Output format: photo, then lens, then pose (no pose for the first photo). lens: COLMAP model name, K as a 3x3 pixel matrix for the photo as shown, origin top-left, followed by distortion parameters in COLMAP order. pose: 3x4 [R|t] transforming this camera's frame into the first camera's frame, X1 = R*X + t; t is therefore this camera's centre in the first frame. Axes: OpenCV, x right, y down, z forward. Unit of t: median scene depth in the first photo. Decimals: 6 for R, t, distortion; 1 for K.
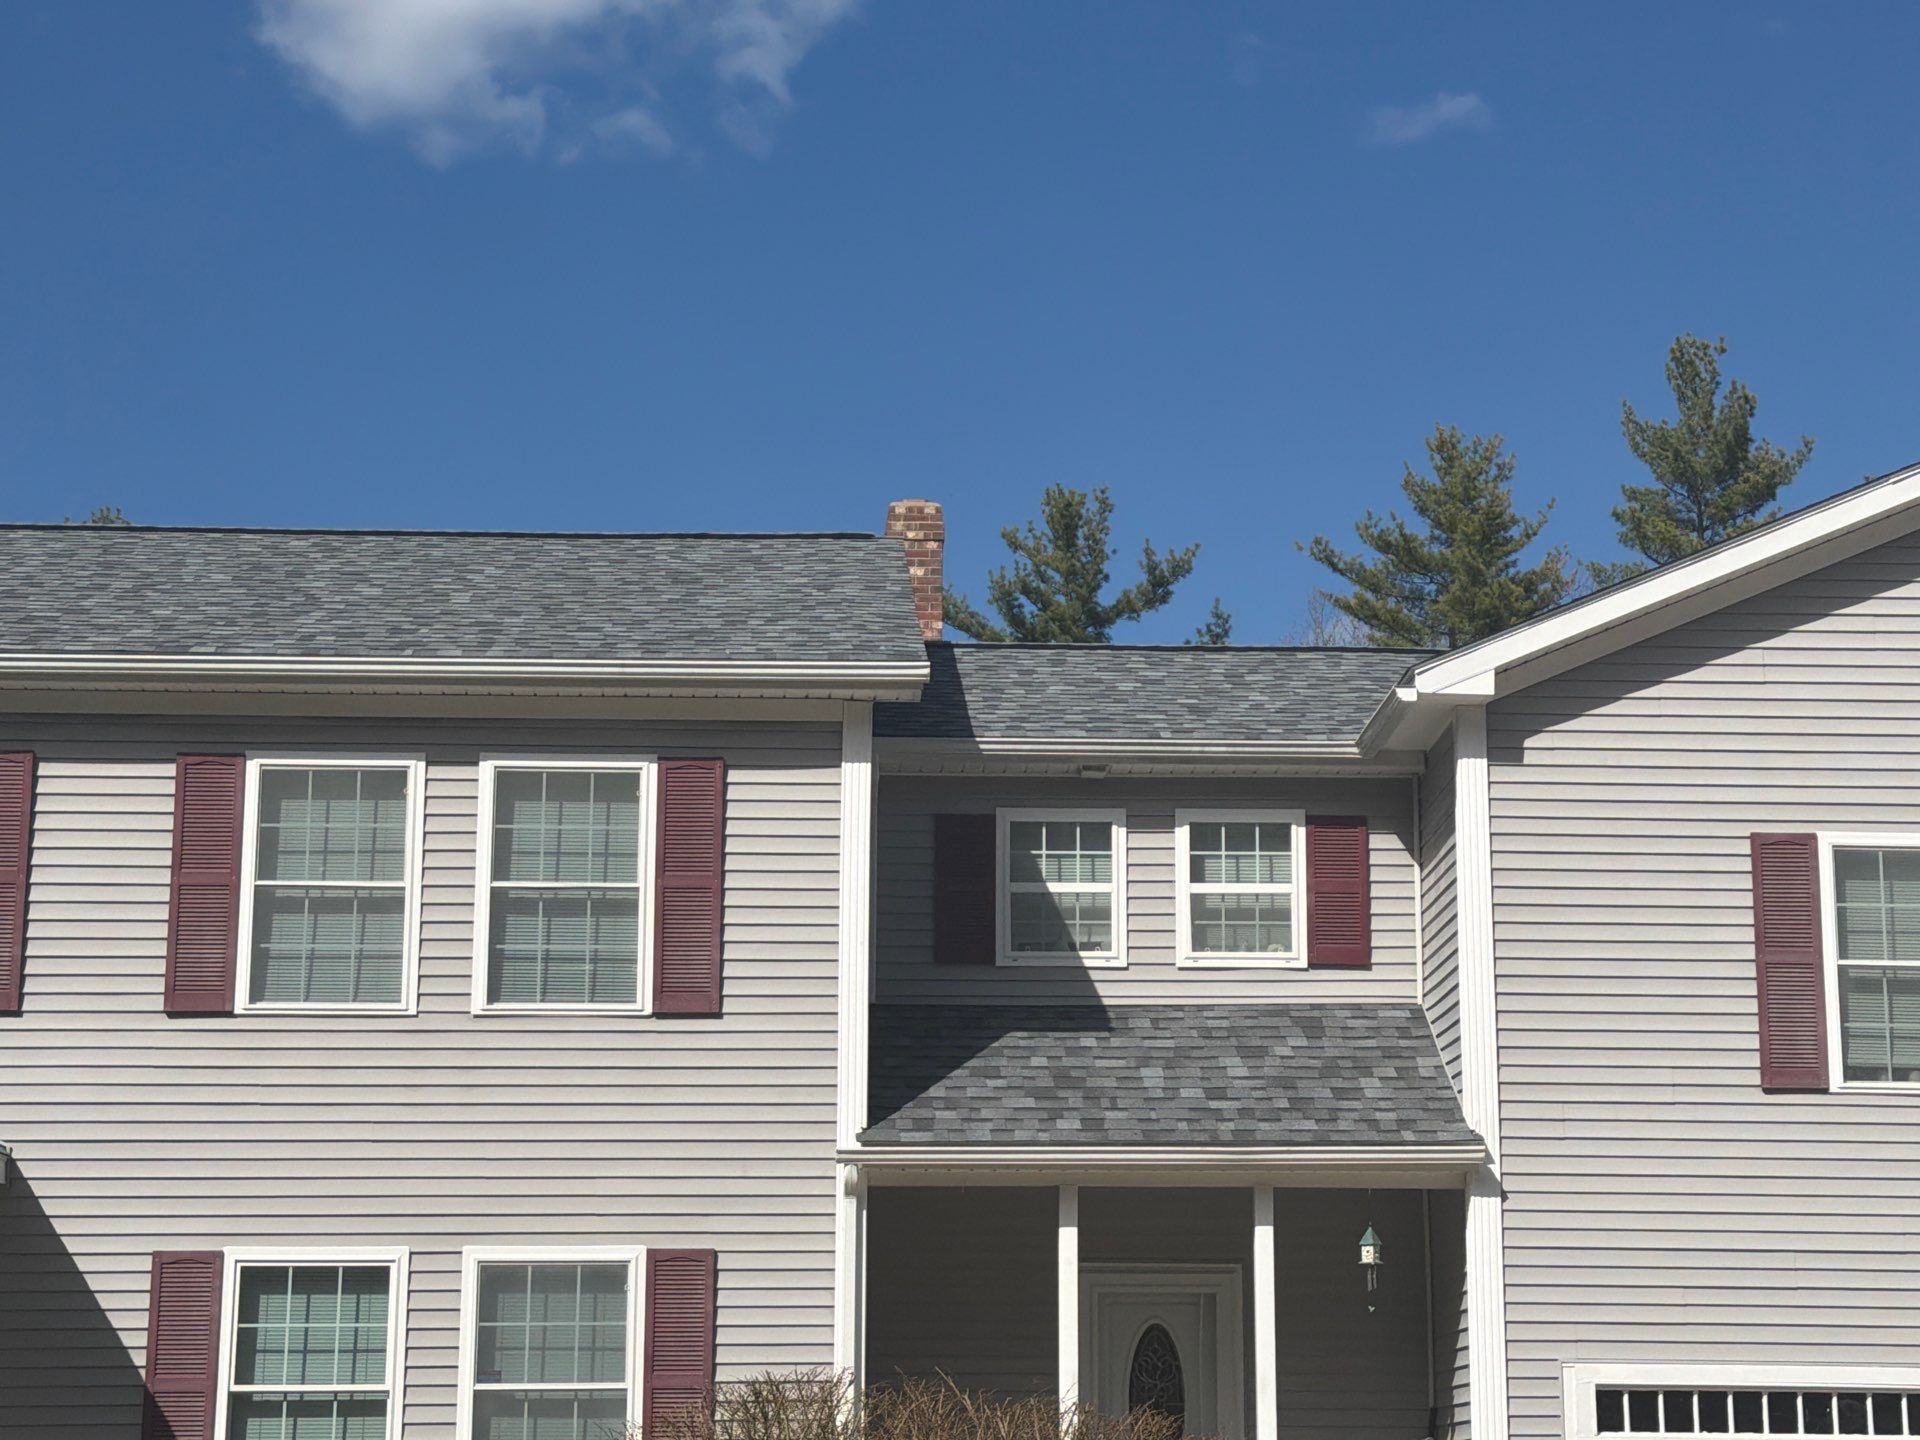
lens RADIAL K [[3794.0, 0, 960.4], [0, 3794.0, 674.7], [0, 0, 1]] dist [0.180166, 0.000000]
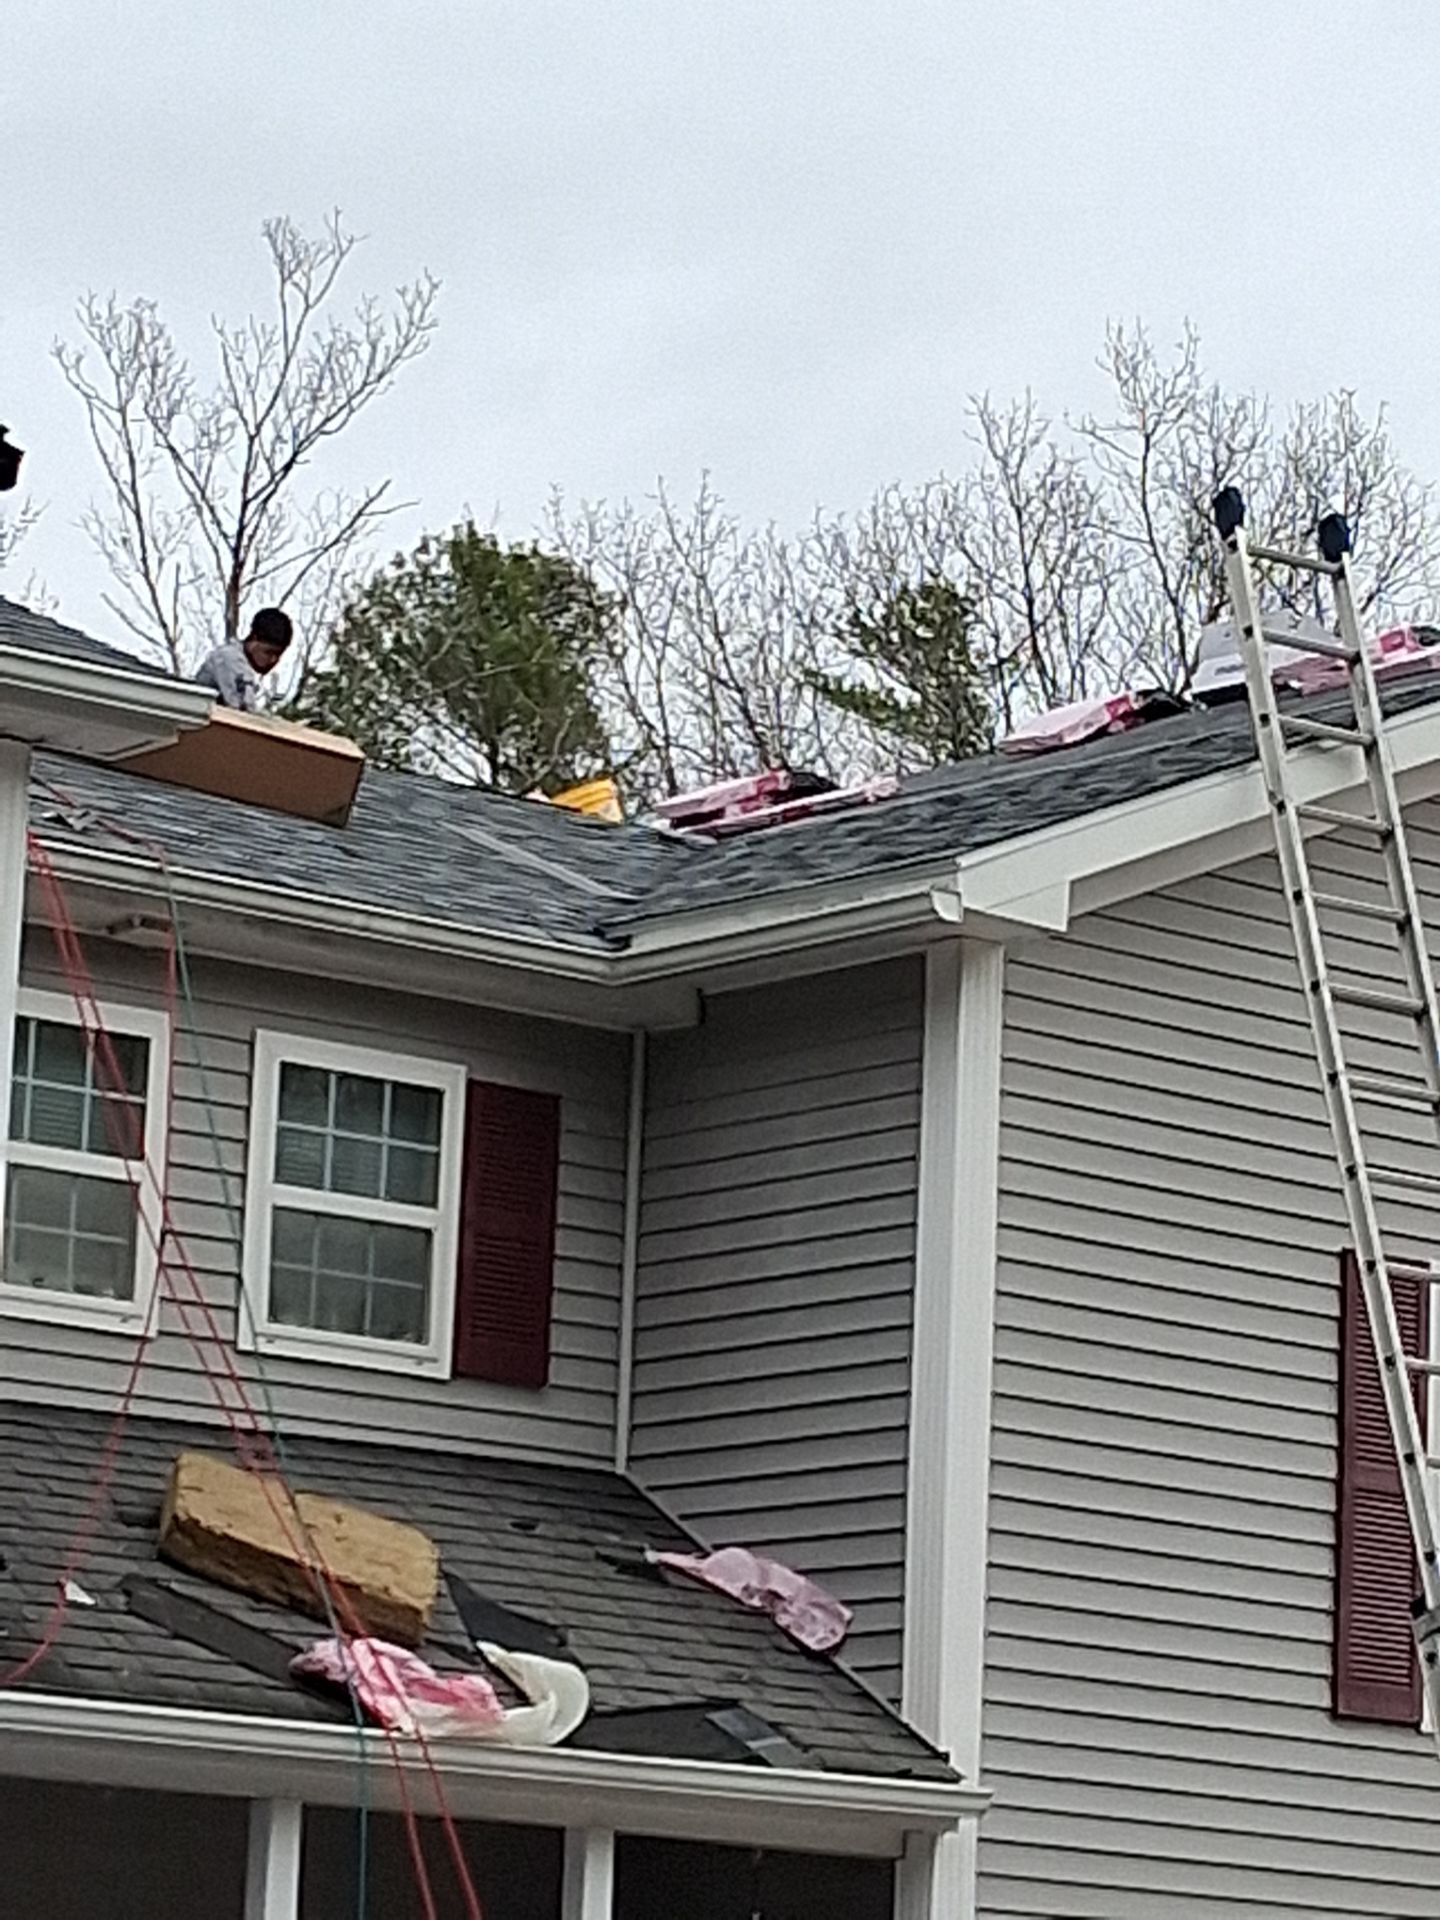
lens RADIAL K [[6966.1, 0, 715.4], [0, 6966.1, 959.1], [0, 0, 1]] dist [0.229965, 0.000000]
pose [[0.800061, 0.149705, 0.580939, -0.462202], [-0.172525, 0.984872, -0.016197, 0.033549], [-0.574575, -0.087268, 0.813786, 0.250662]]
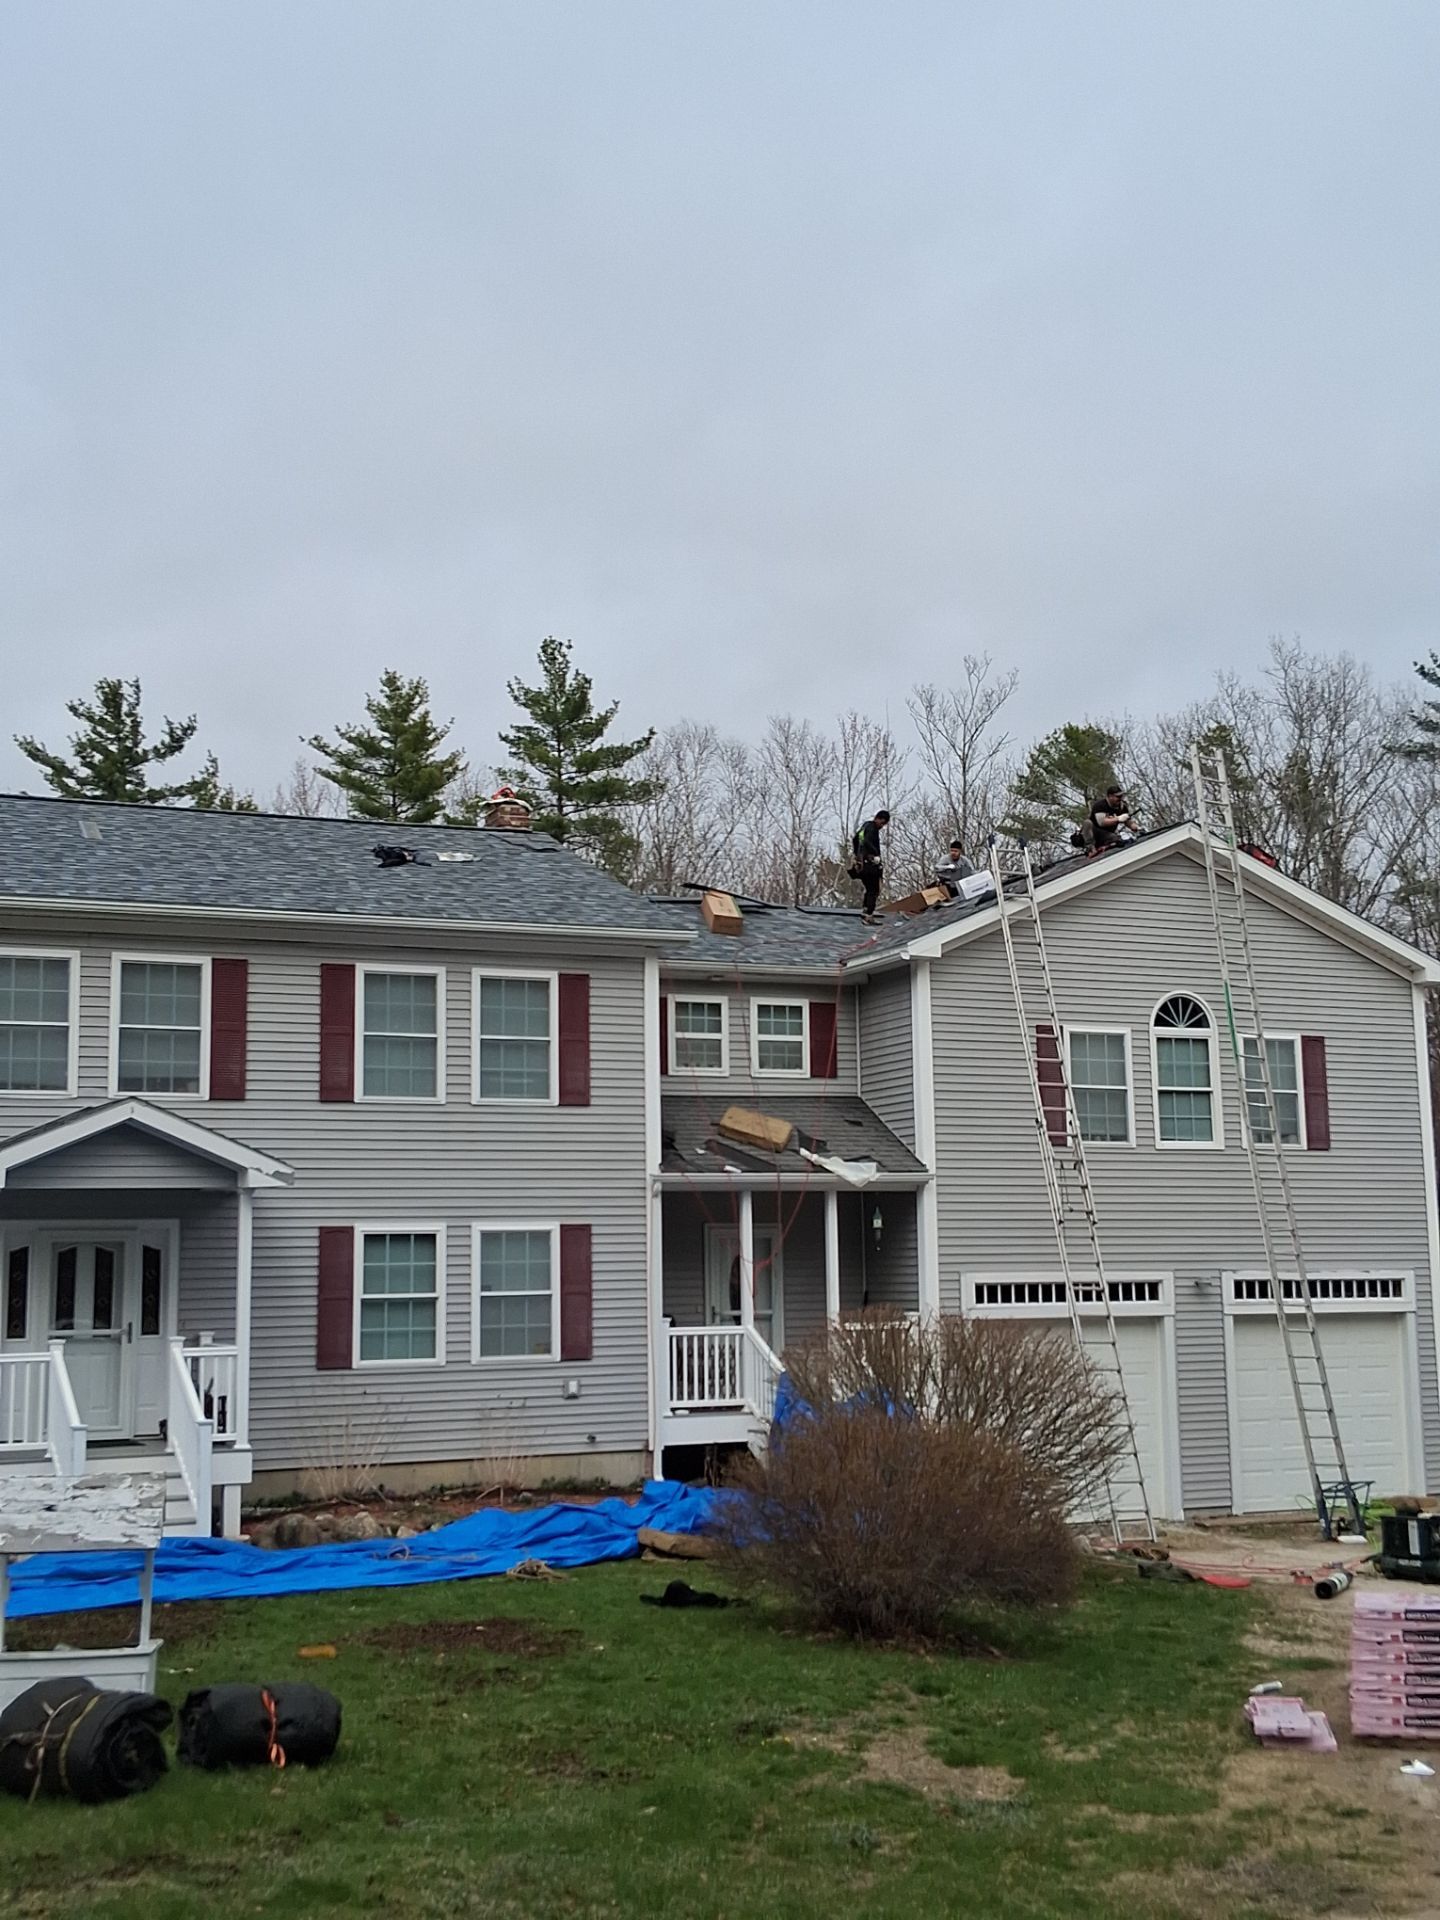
lens RADIAL K [[2323.4, 0, 731.0], [0, 2323.4, 954.9], [0, 0, 1]] dist [0.066996, 0.000000]
pose [[0.925926, 0.038560, 0.375732, -0.450339], [-0.069007, 0.995302, 0.067911, -0.075212], [-0.371348, -0.088808, 0.924237, -0.133746]]
